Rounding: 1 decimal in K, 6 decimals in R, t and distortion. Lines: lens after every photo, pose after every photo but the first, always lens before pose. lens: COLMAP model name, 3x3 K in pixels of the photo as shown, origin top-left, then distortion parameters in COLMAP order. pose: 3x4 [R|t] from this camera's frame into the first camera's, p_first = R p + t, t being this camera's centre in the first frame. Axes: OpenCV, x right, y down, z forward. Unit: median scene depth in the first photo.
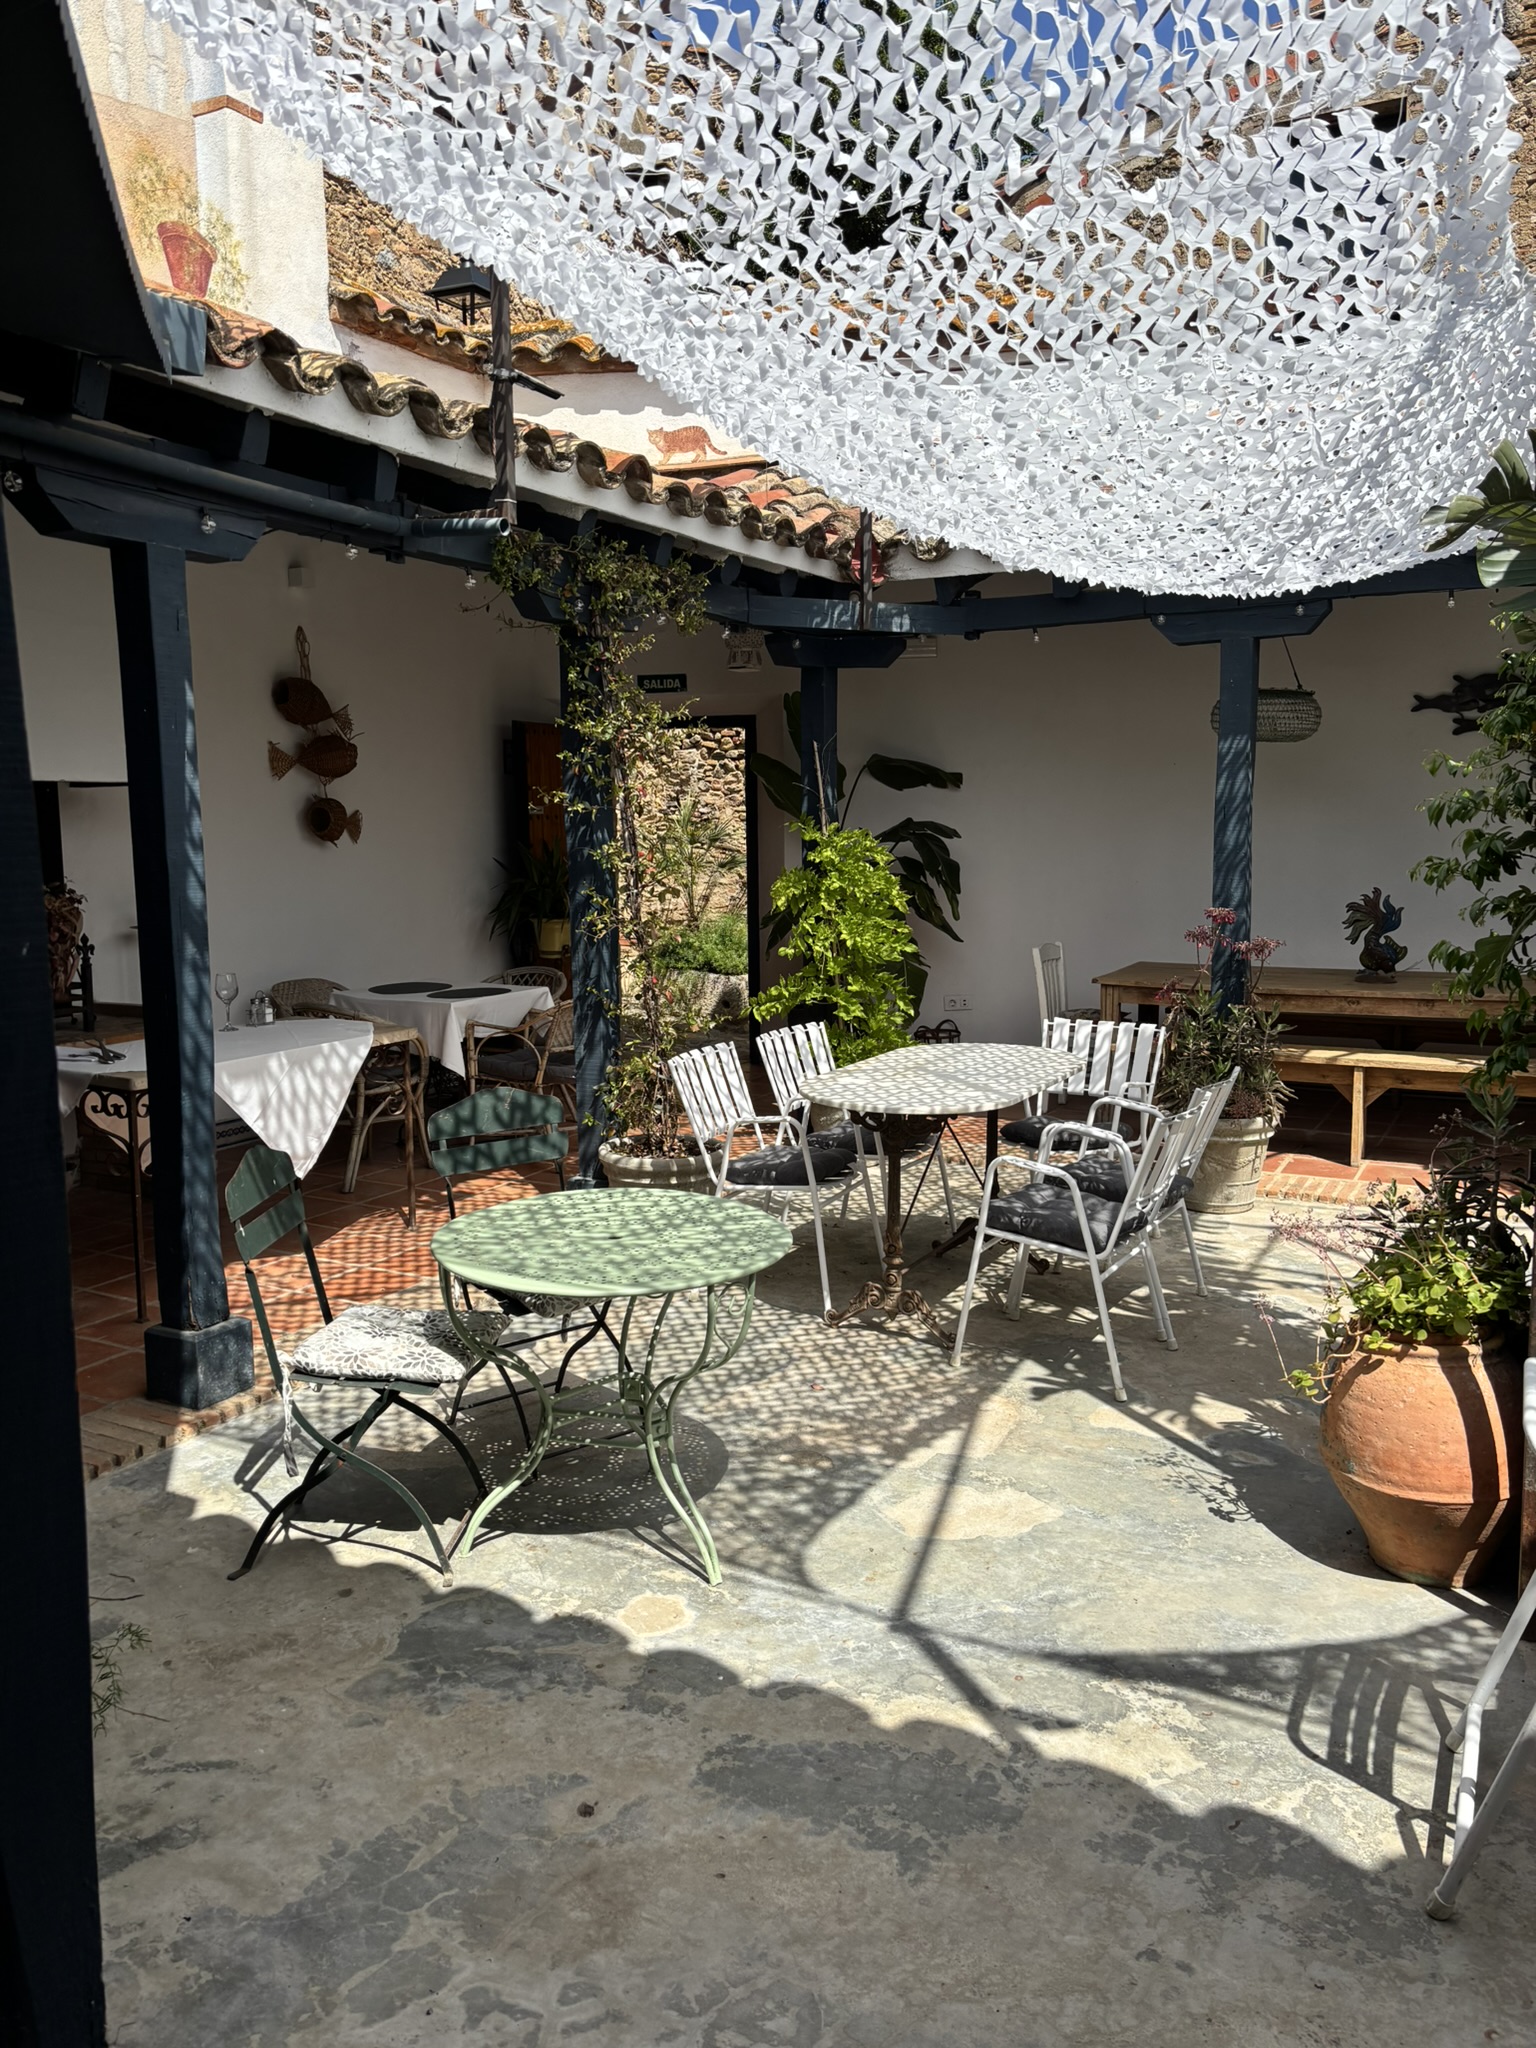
lens RADIAL K [[1588.5, 0, 766.4], [0, 1588.5, 1046.9], [0, 0, 1]] dist [0.005022, 0.007858]
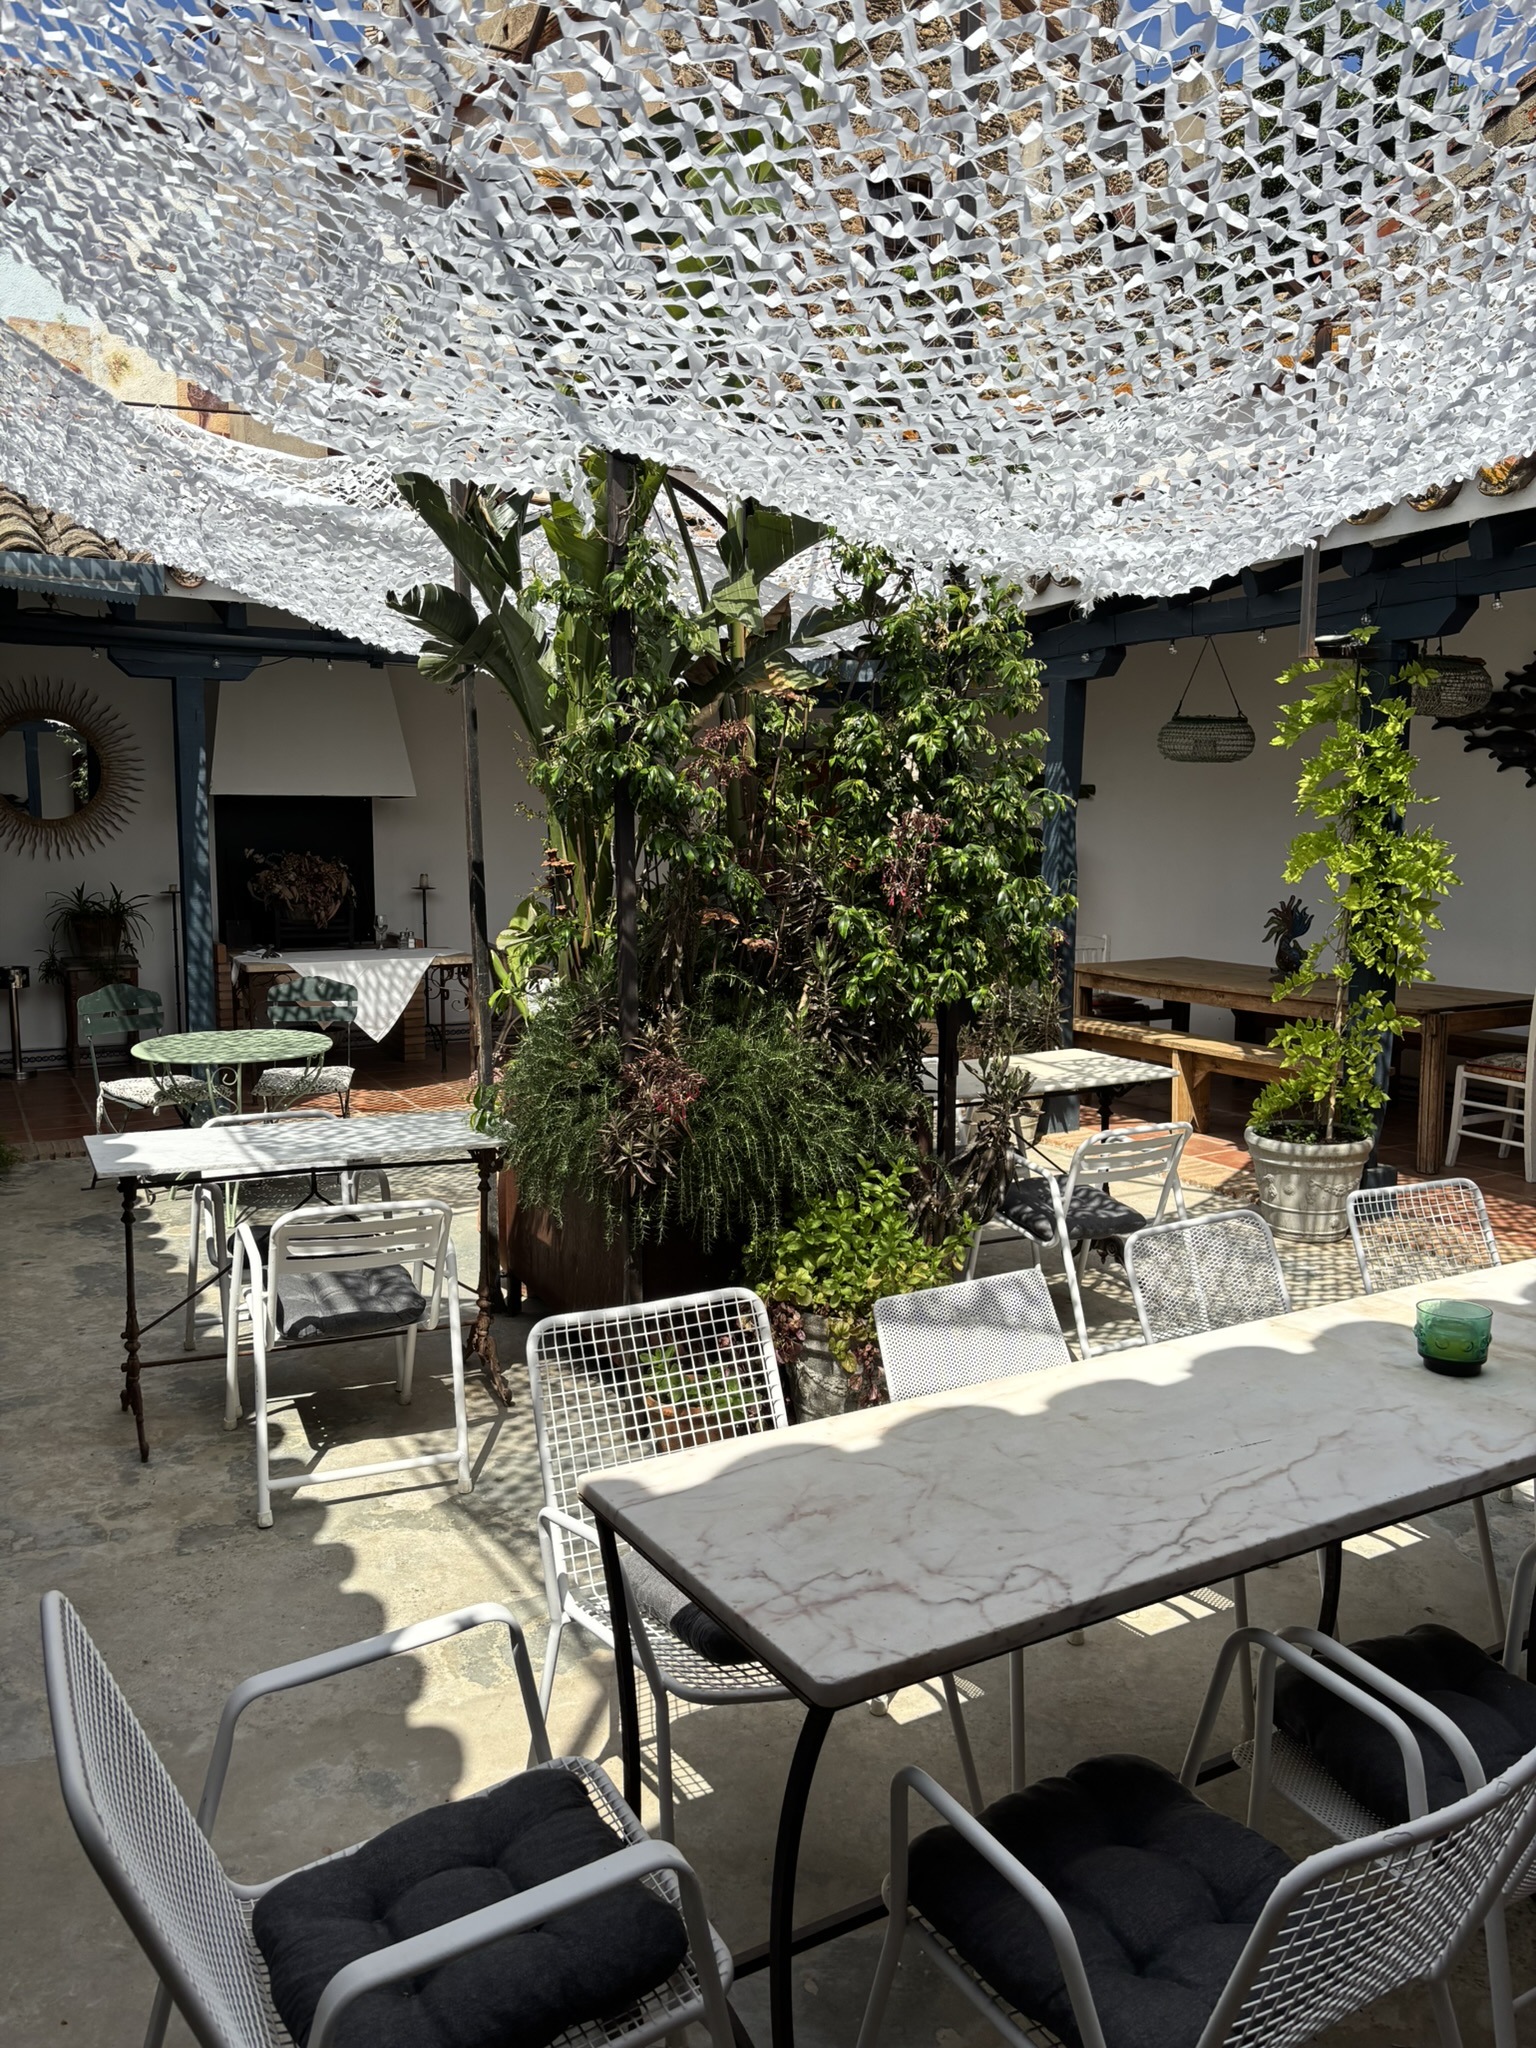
lens RADIAL K [[1588.5, 0, 766.4], [0, 1588.5, 1046.9], [0, 0, 1]] dist [0.005022, 0.007858]
pose [[0.840271, 0.086271, -0.535259, 0.890362], [-0.088584, 0.995838, 0.021443, 0.017629], [0.534881, 0.029398, 0.844416, -0.154850]]
